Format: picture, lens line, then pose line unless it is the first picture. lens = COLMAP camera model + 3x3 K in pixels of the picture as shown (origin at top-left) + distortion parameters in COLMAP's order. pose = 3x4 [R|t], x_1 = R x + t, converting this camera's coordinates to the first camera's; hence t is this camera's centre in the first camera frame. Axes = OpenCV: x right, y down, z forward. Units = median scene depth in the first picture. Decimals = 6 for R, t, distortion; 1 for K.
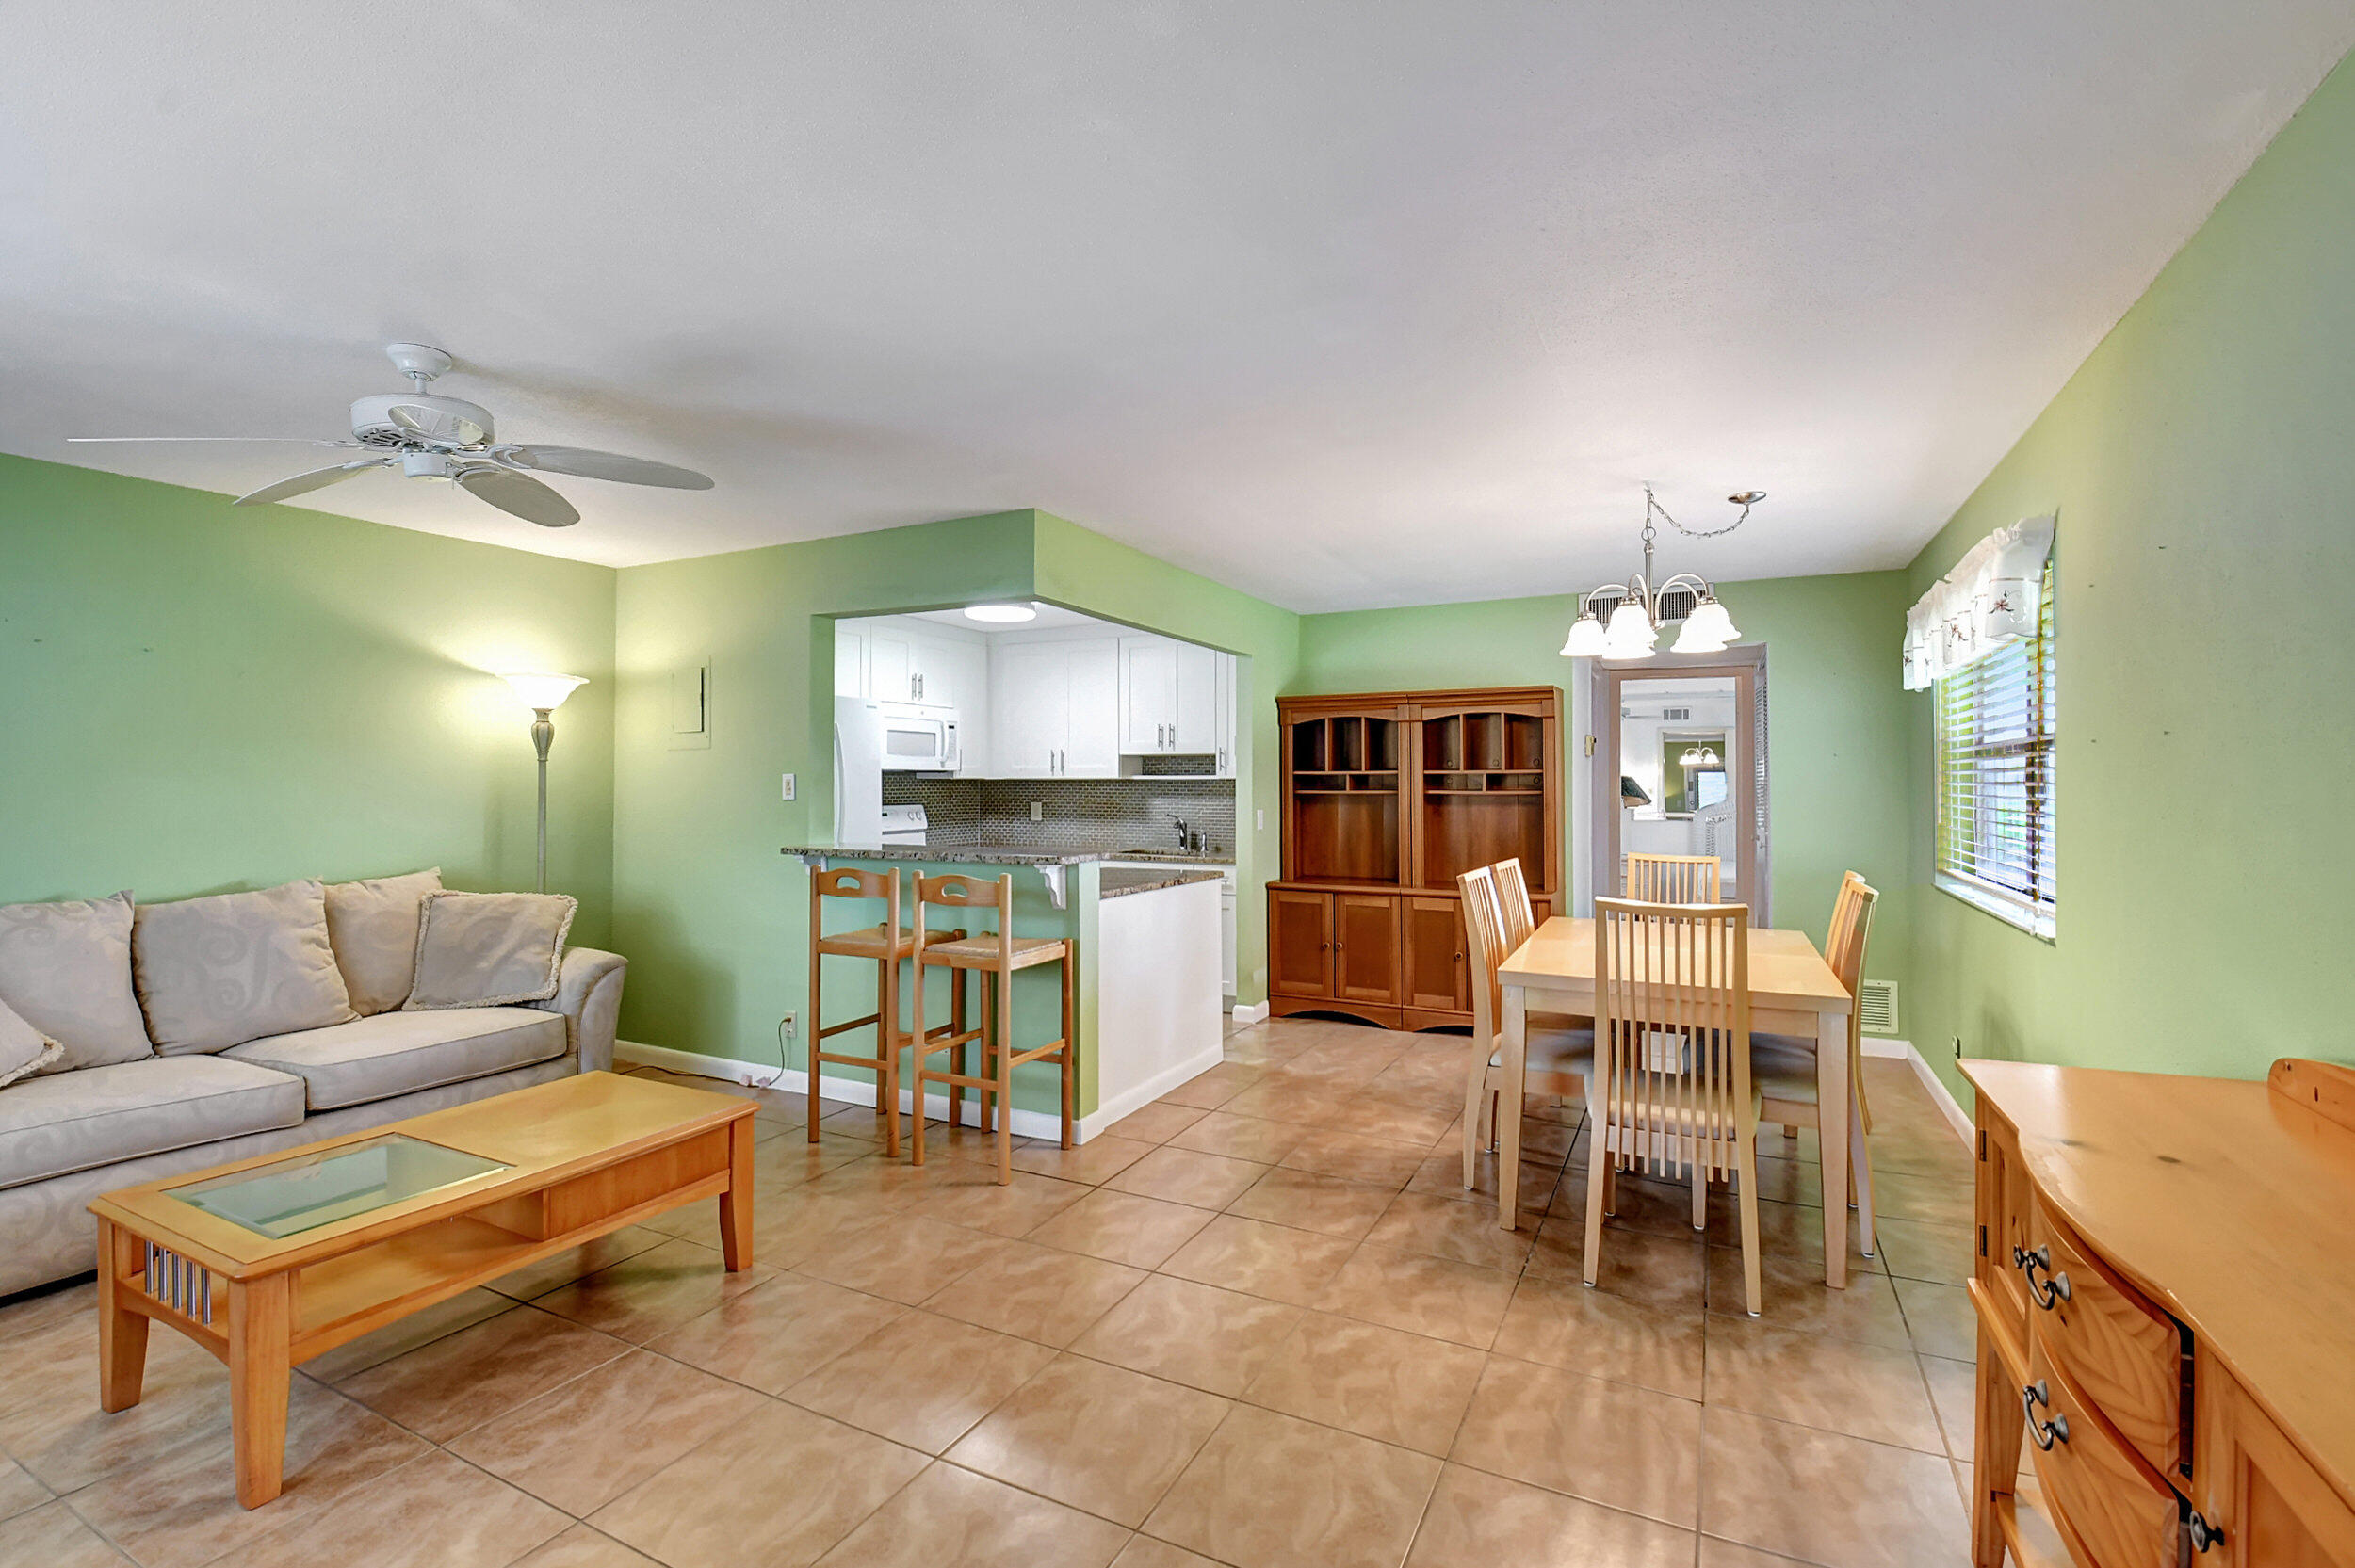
lens RADIAL K [[1041.0, 0, 1175.1], [0, 1041.0, 768.0], [0, 0, 1]] dist [0.000315, -0.016617]
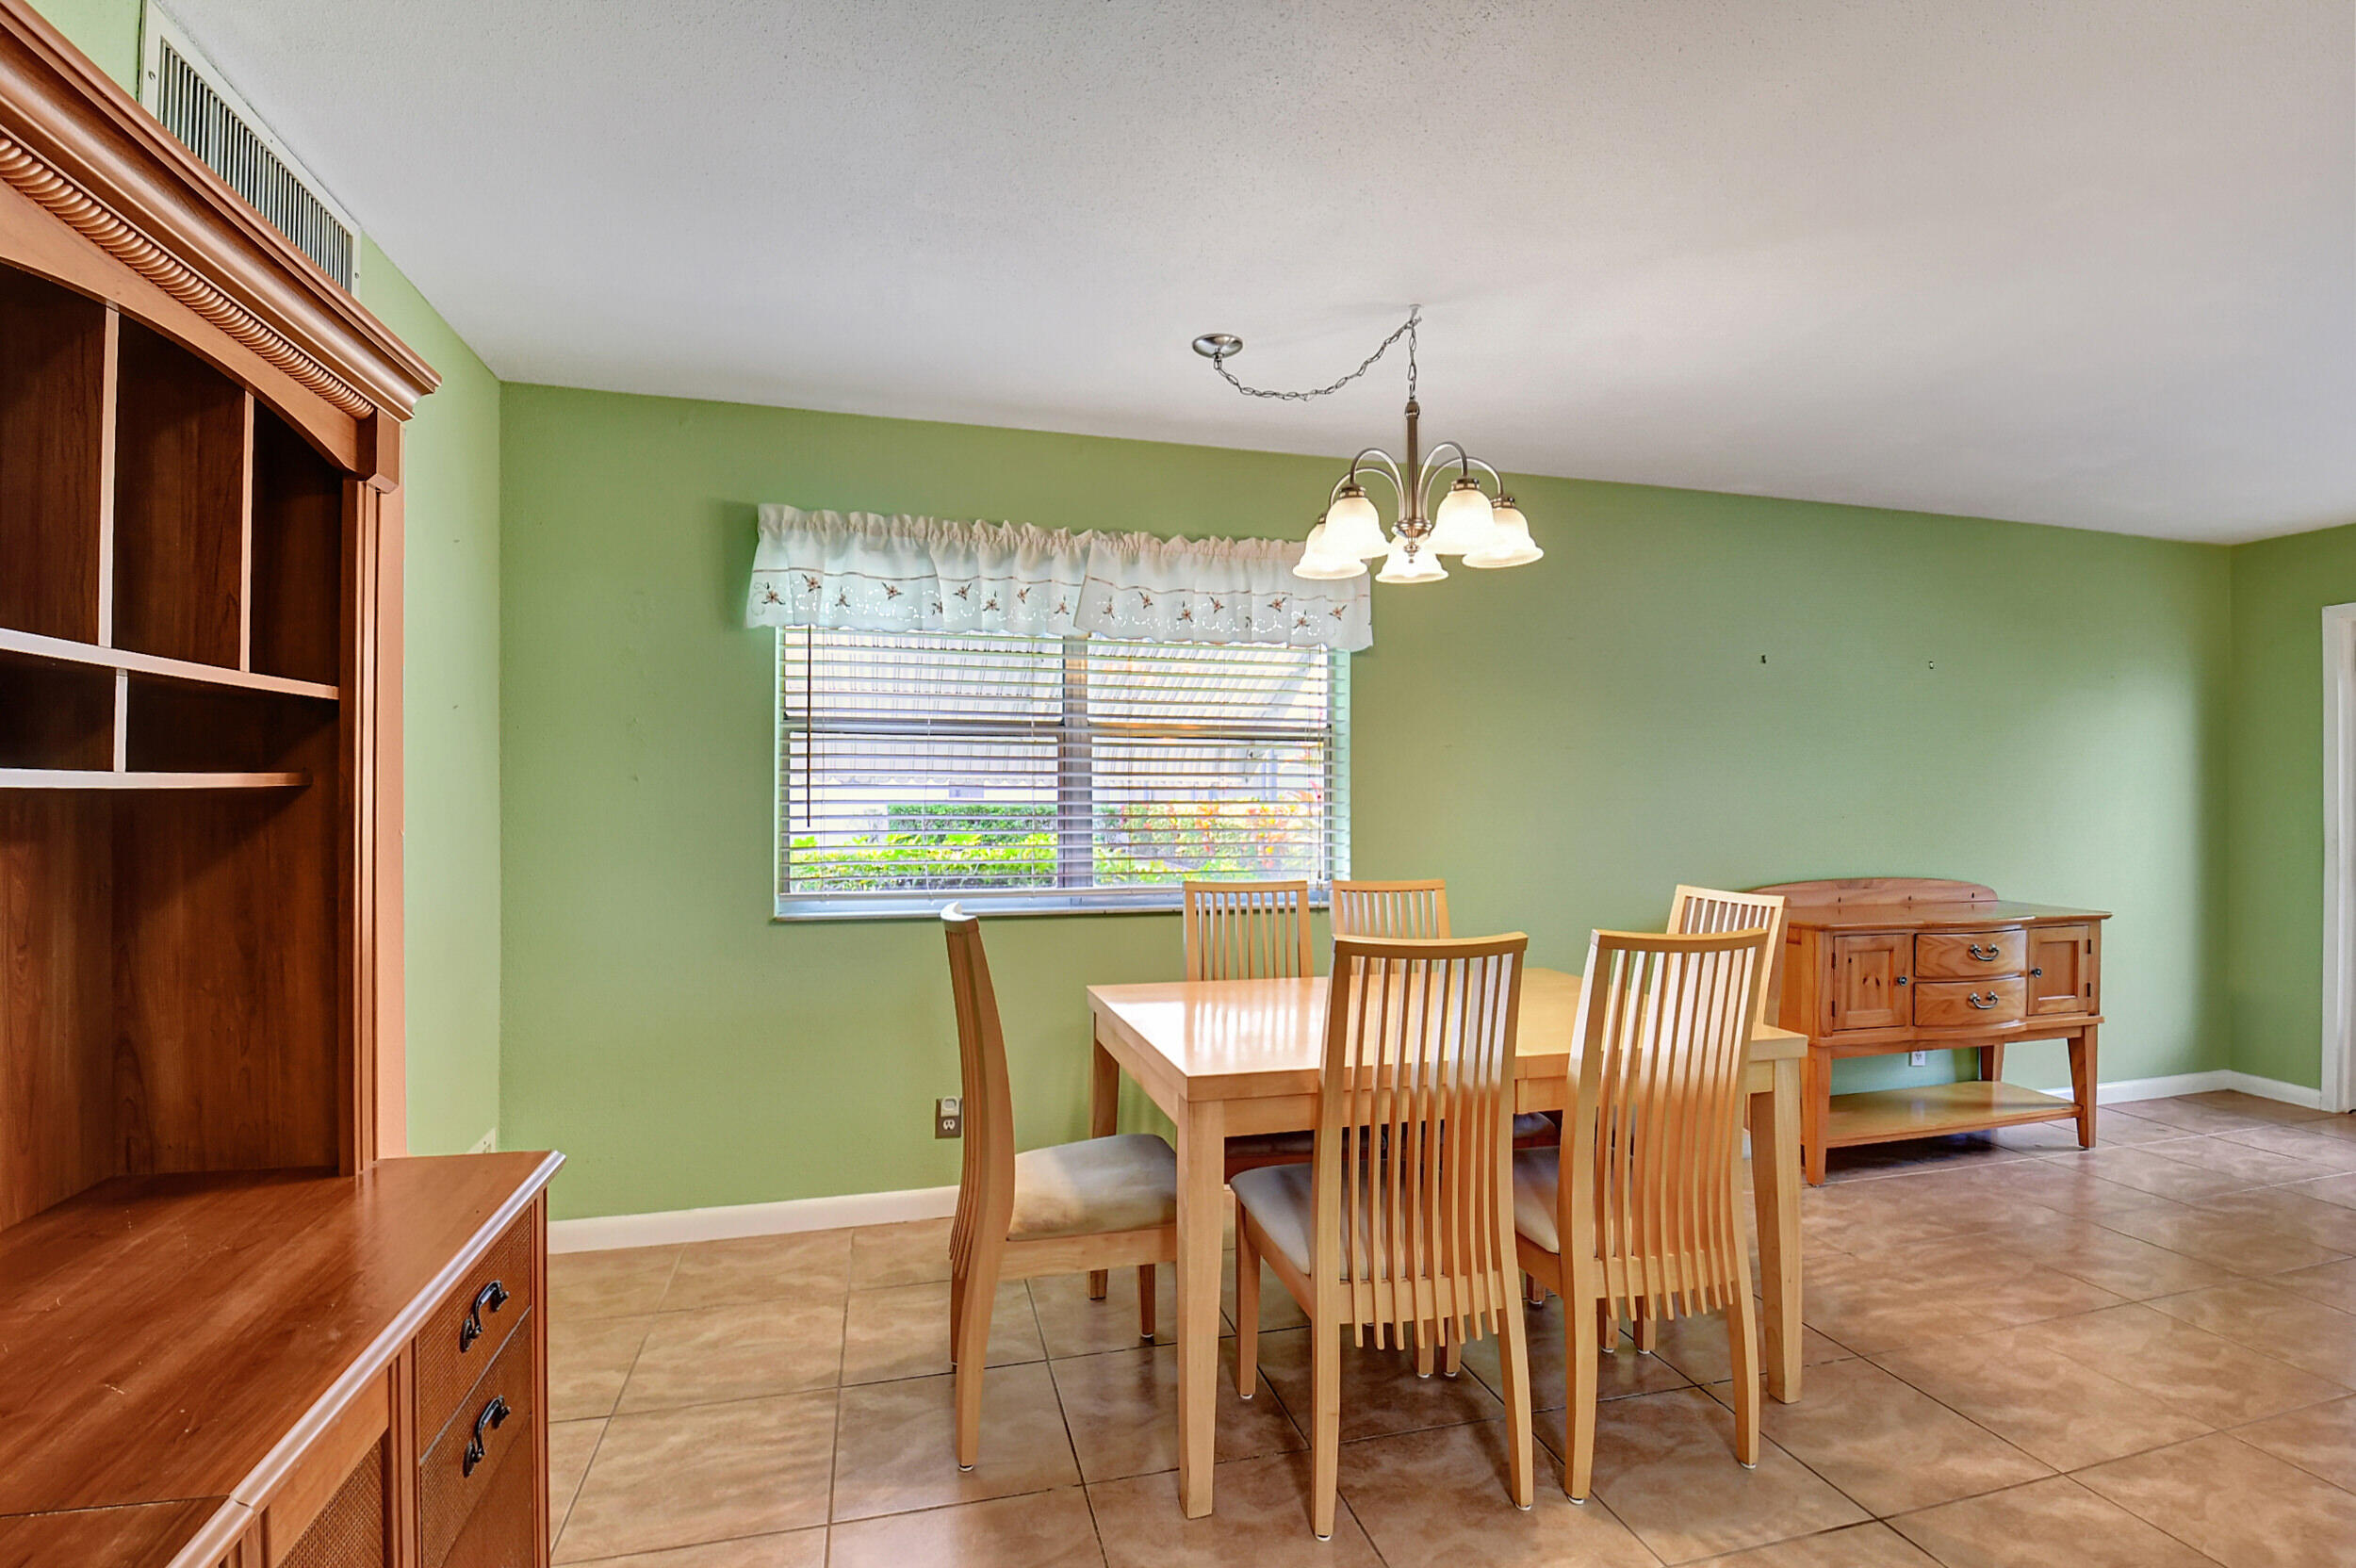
lens RADIAL K [[1060.0, 0, 1140.2], [0, 1060.0, 777.2], [0, 0, 1]] dist [-0.031402, -0.000951]
pose [[-0.652773, 0.003728, 0.757544, 0.053915], [-0.019362, 0.999579, -0.021604, 0.033431], [-0.757306, -0.028770, -0.652426, 1.362672]]
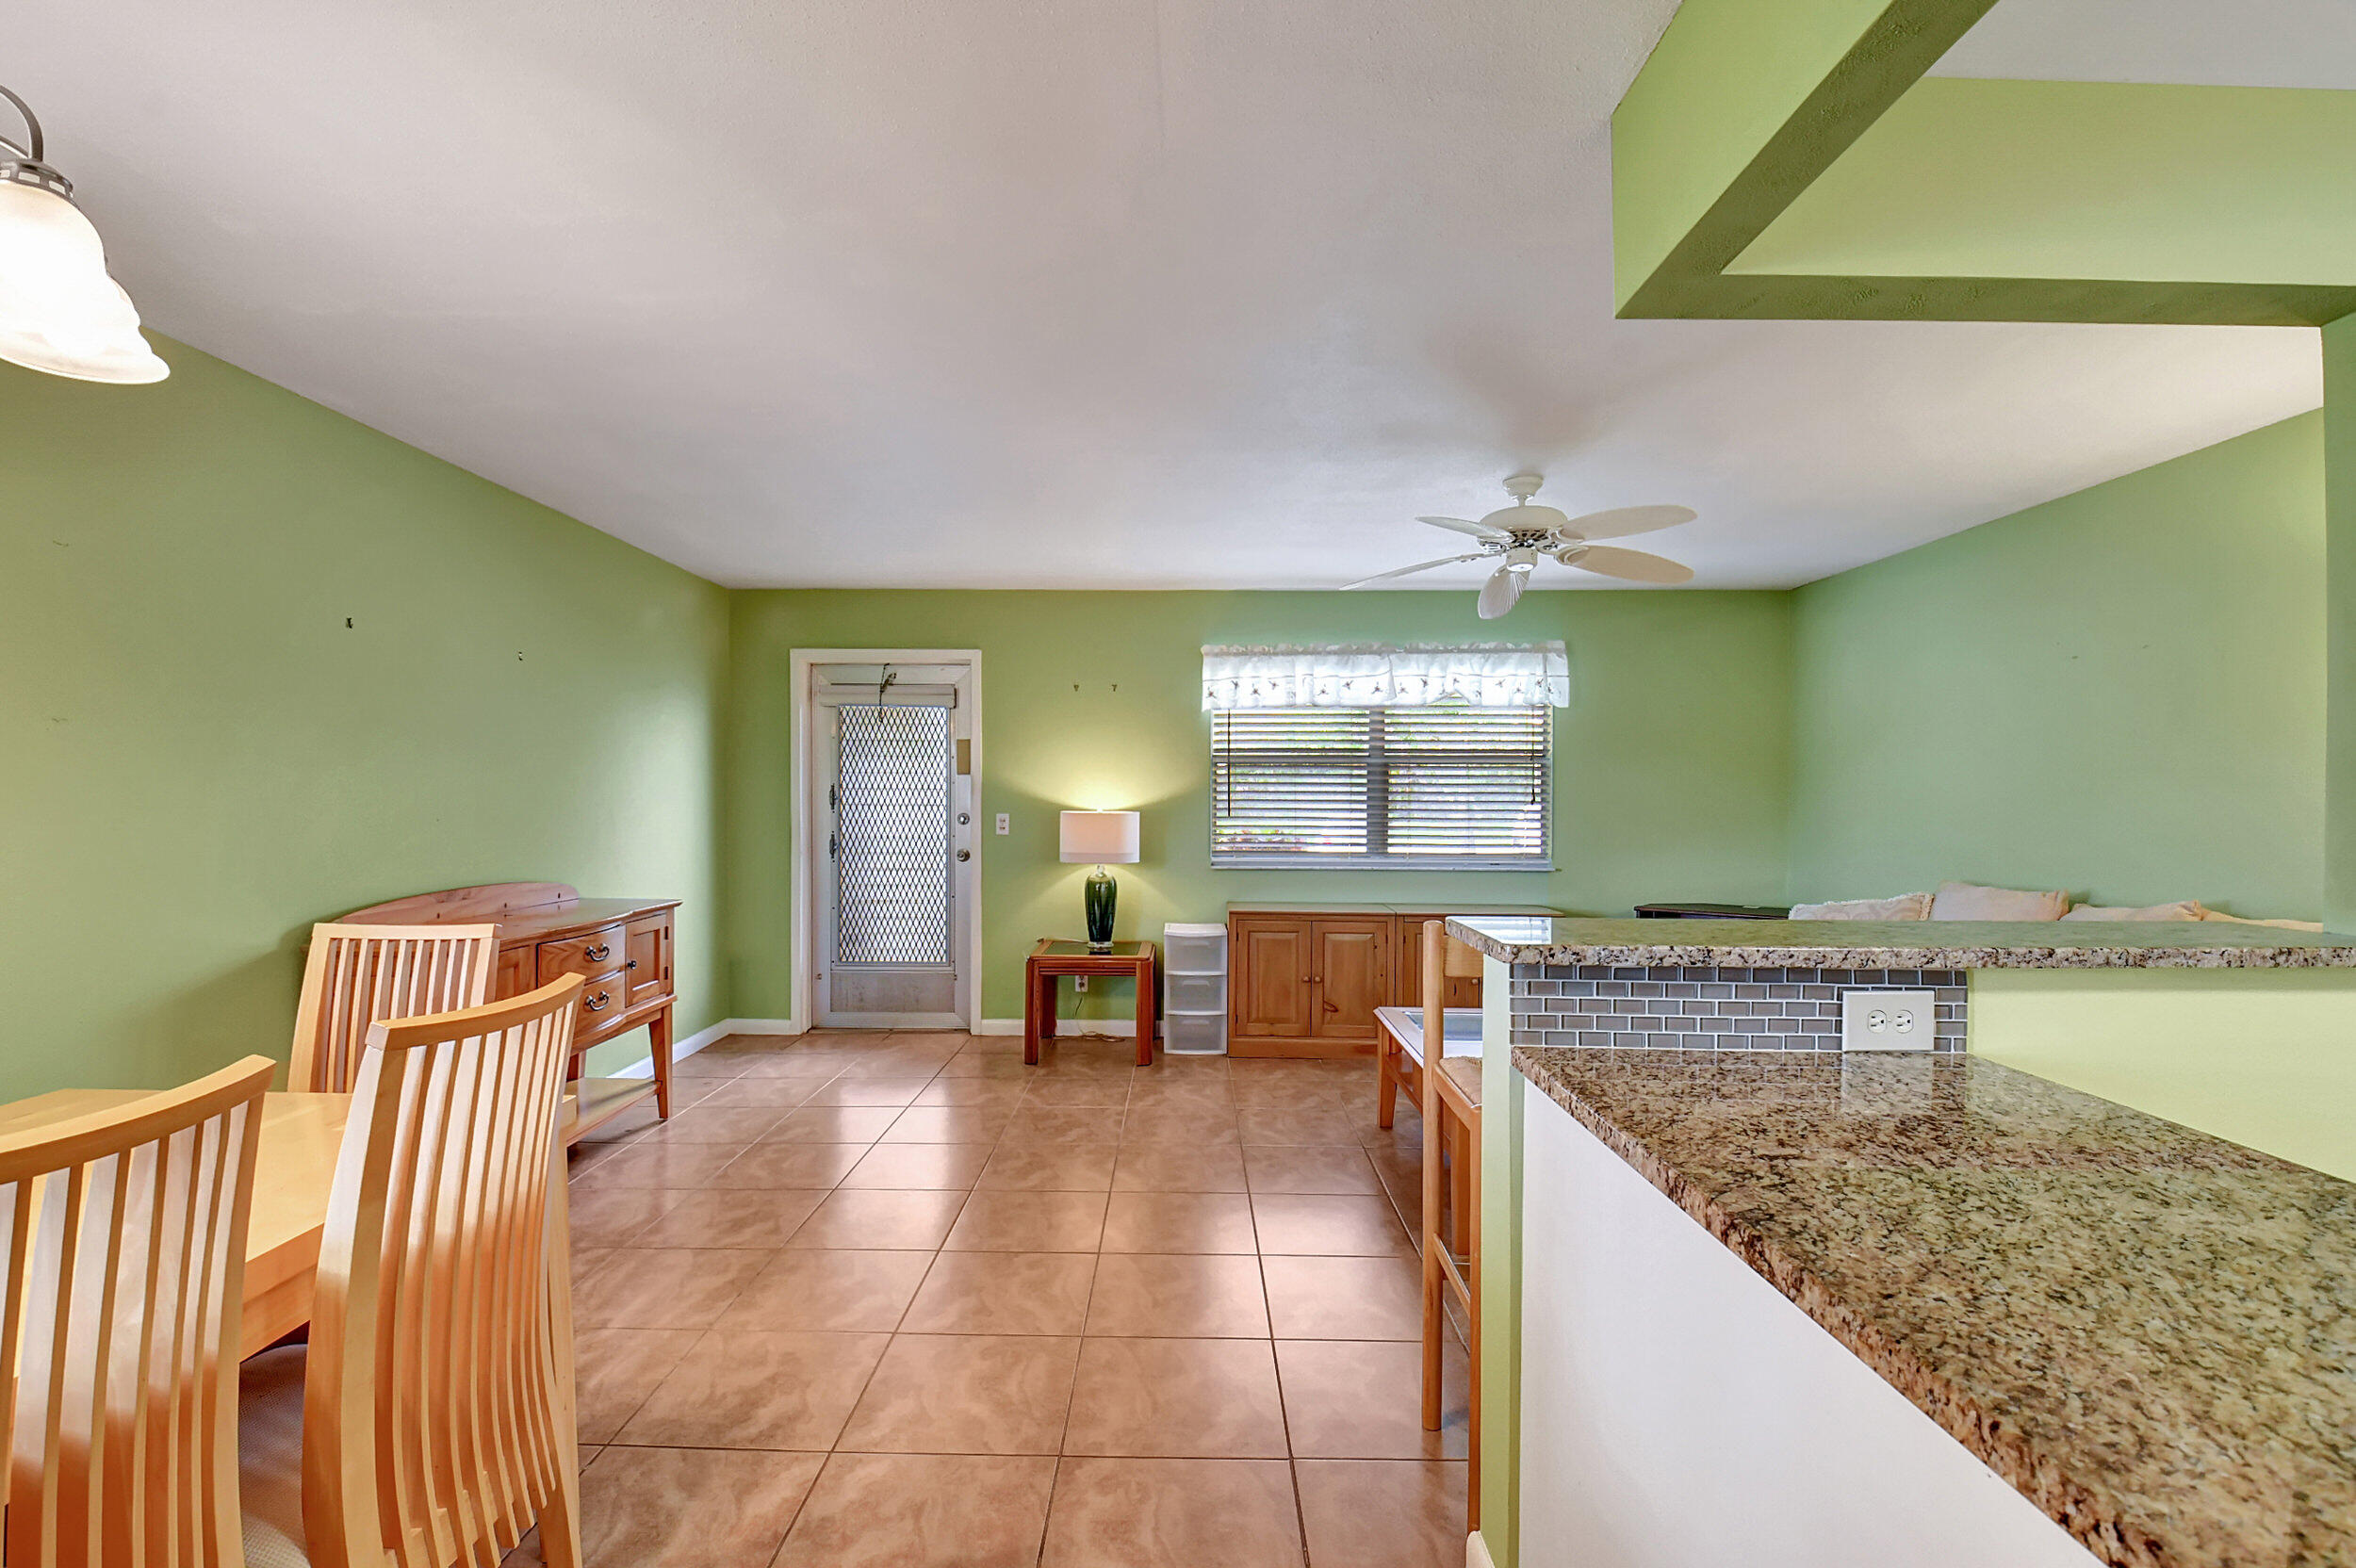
lens RADIAL K [[1053.1, 0, 1175.6], [0, 1053.1, 794.3], [0, 0, 1]] dist [0.001053, -0.018909]
pose [[-0.895012, -0.004461, -0.446019, 0.208109], [0.002271, 0.999891, -0.014557, 0.030278], [0.446036, -0.014041, -0.894905, 1.252002]]
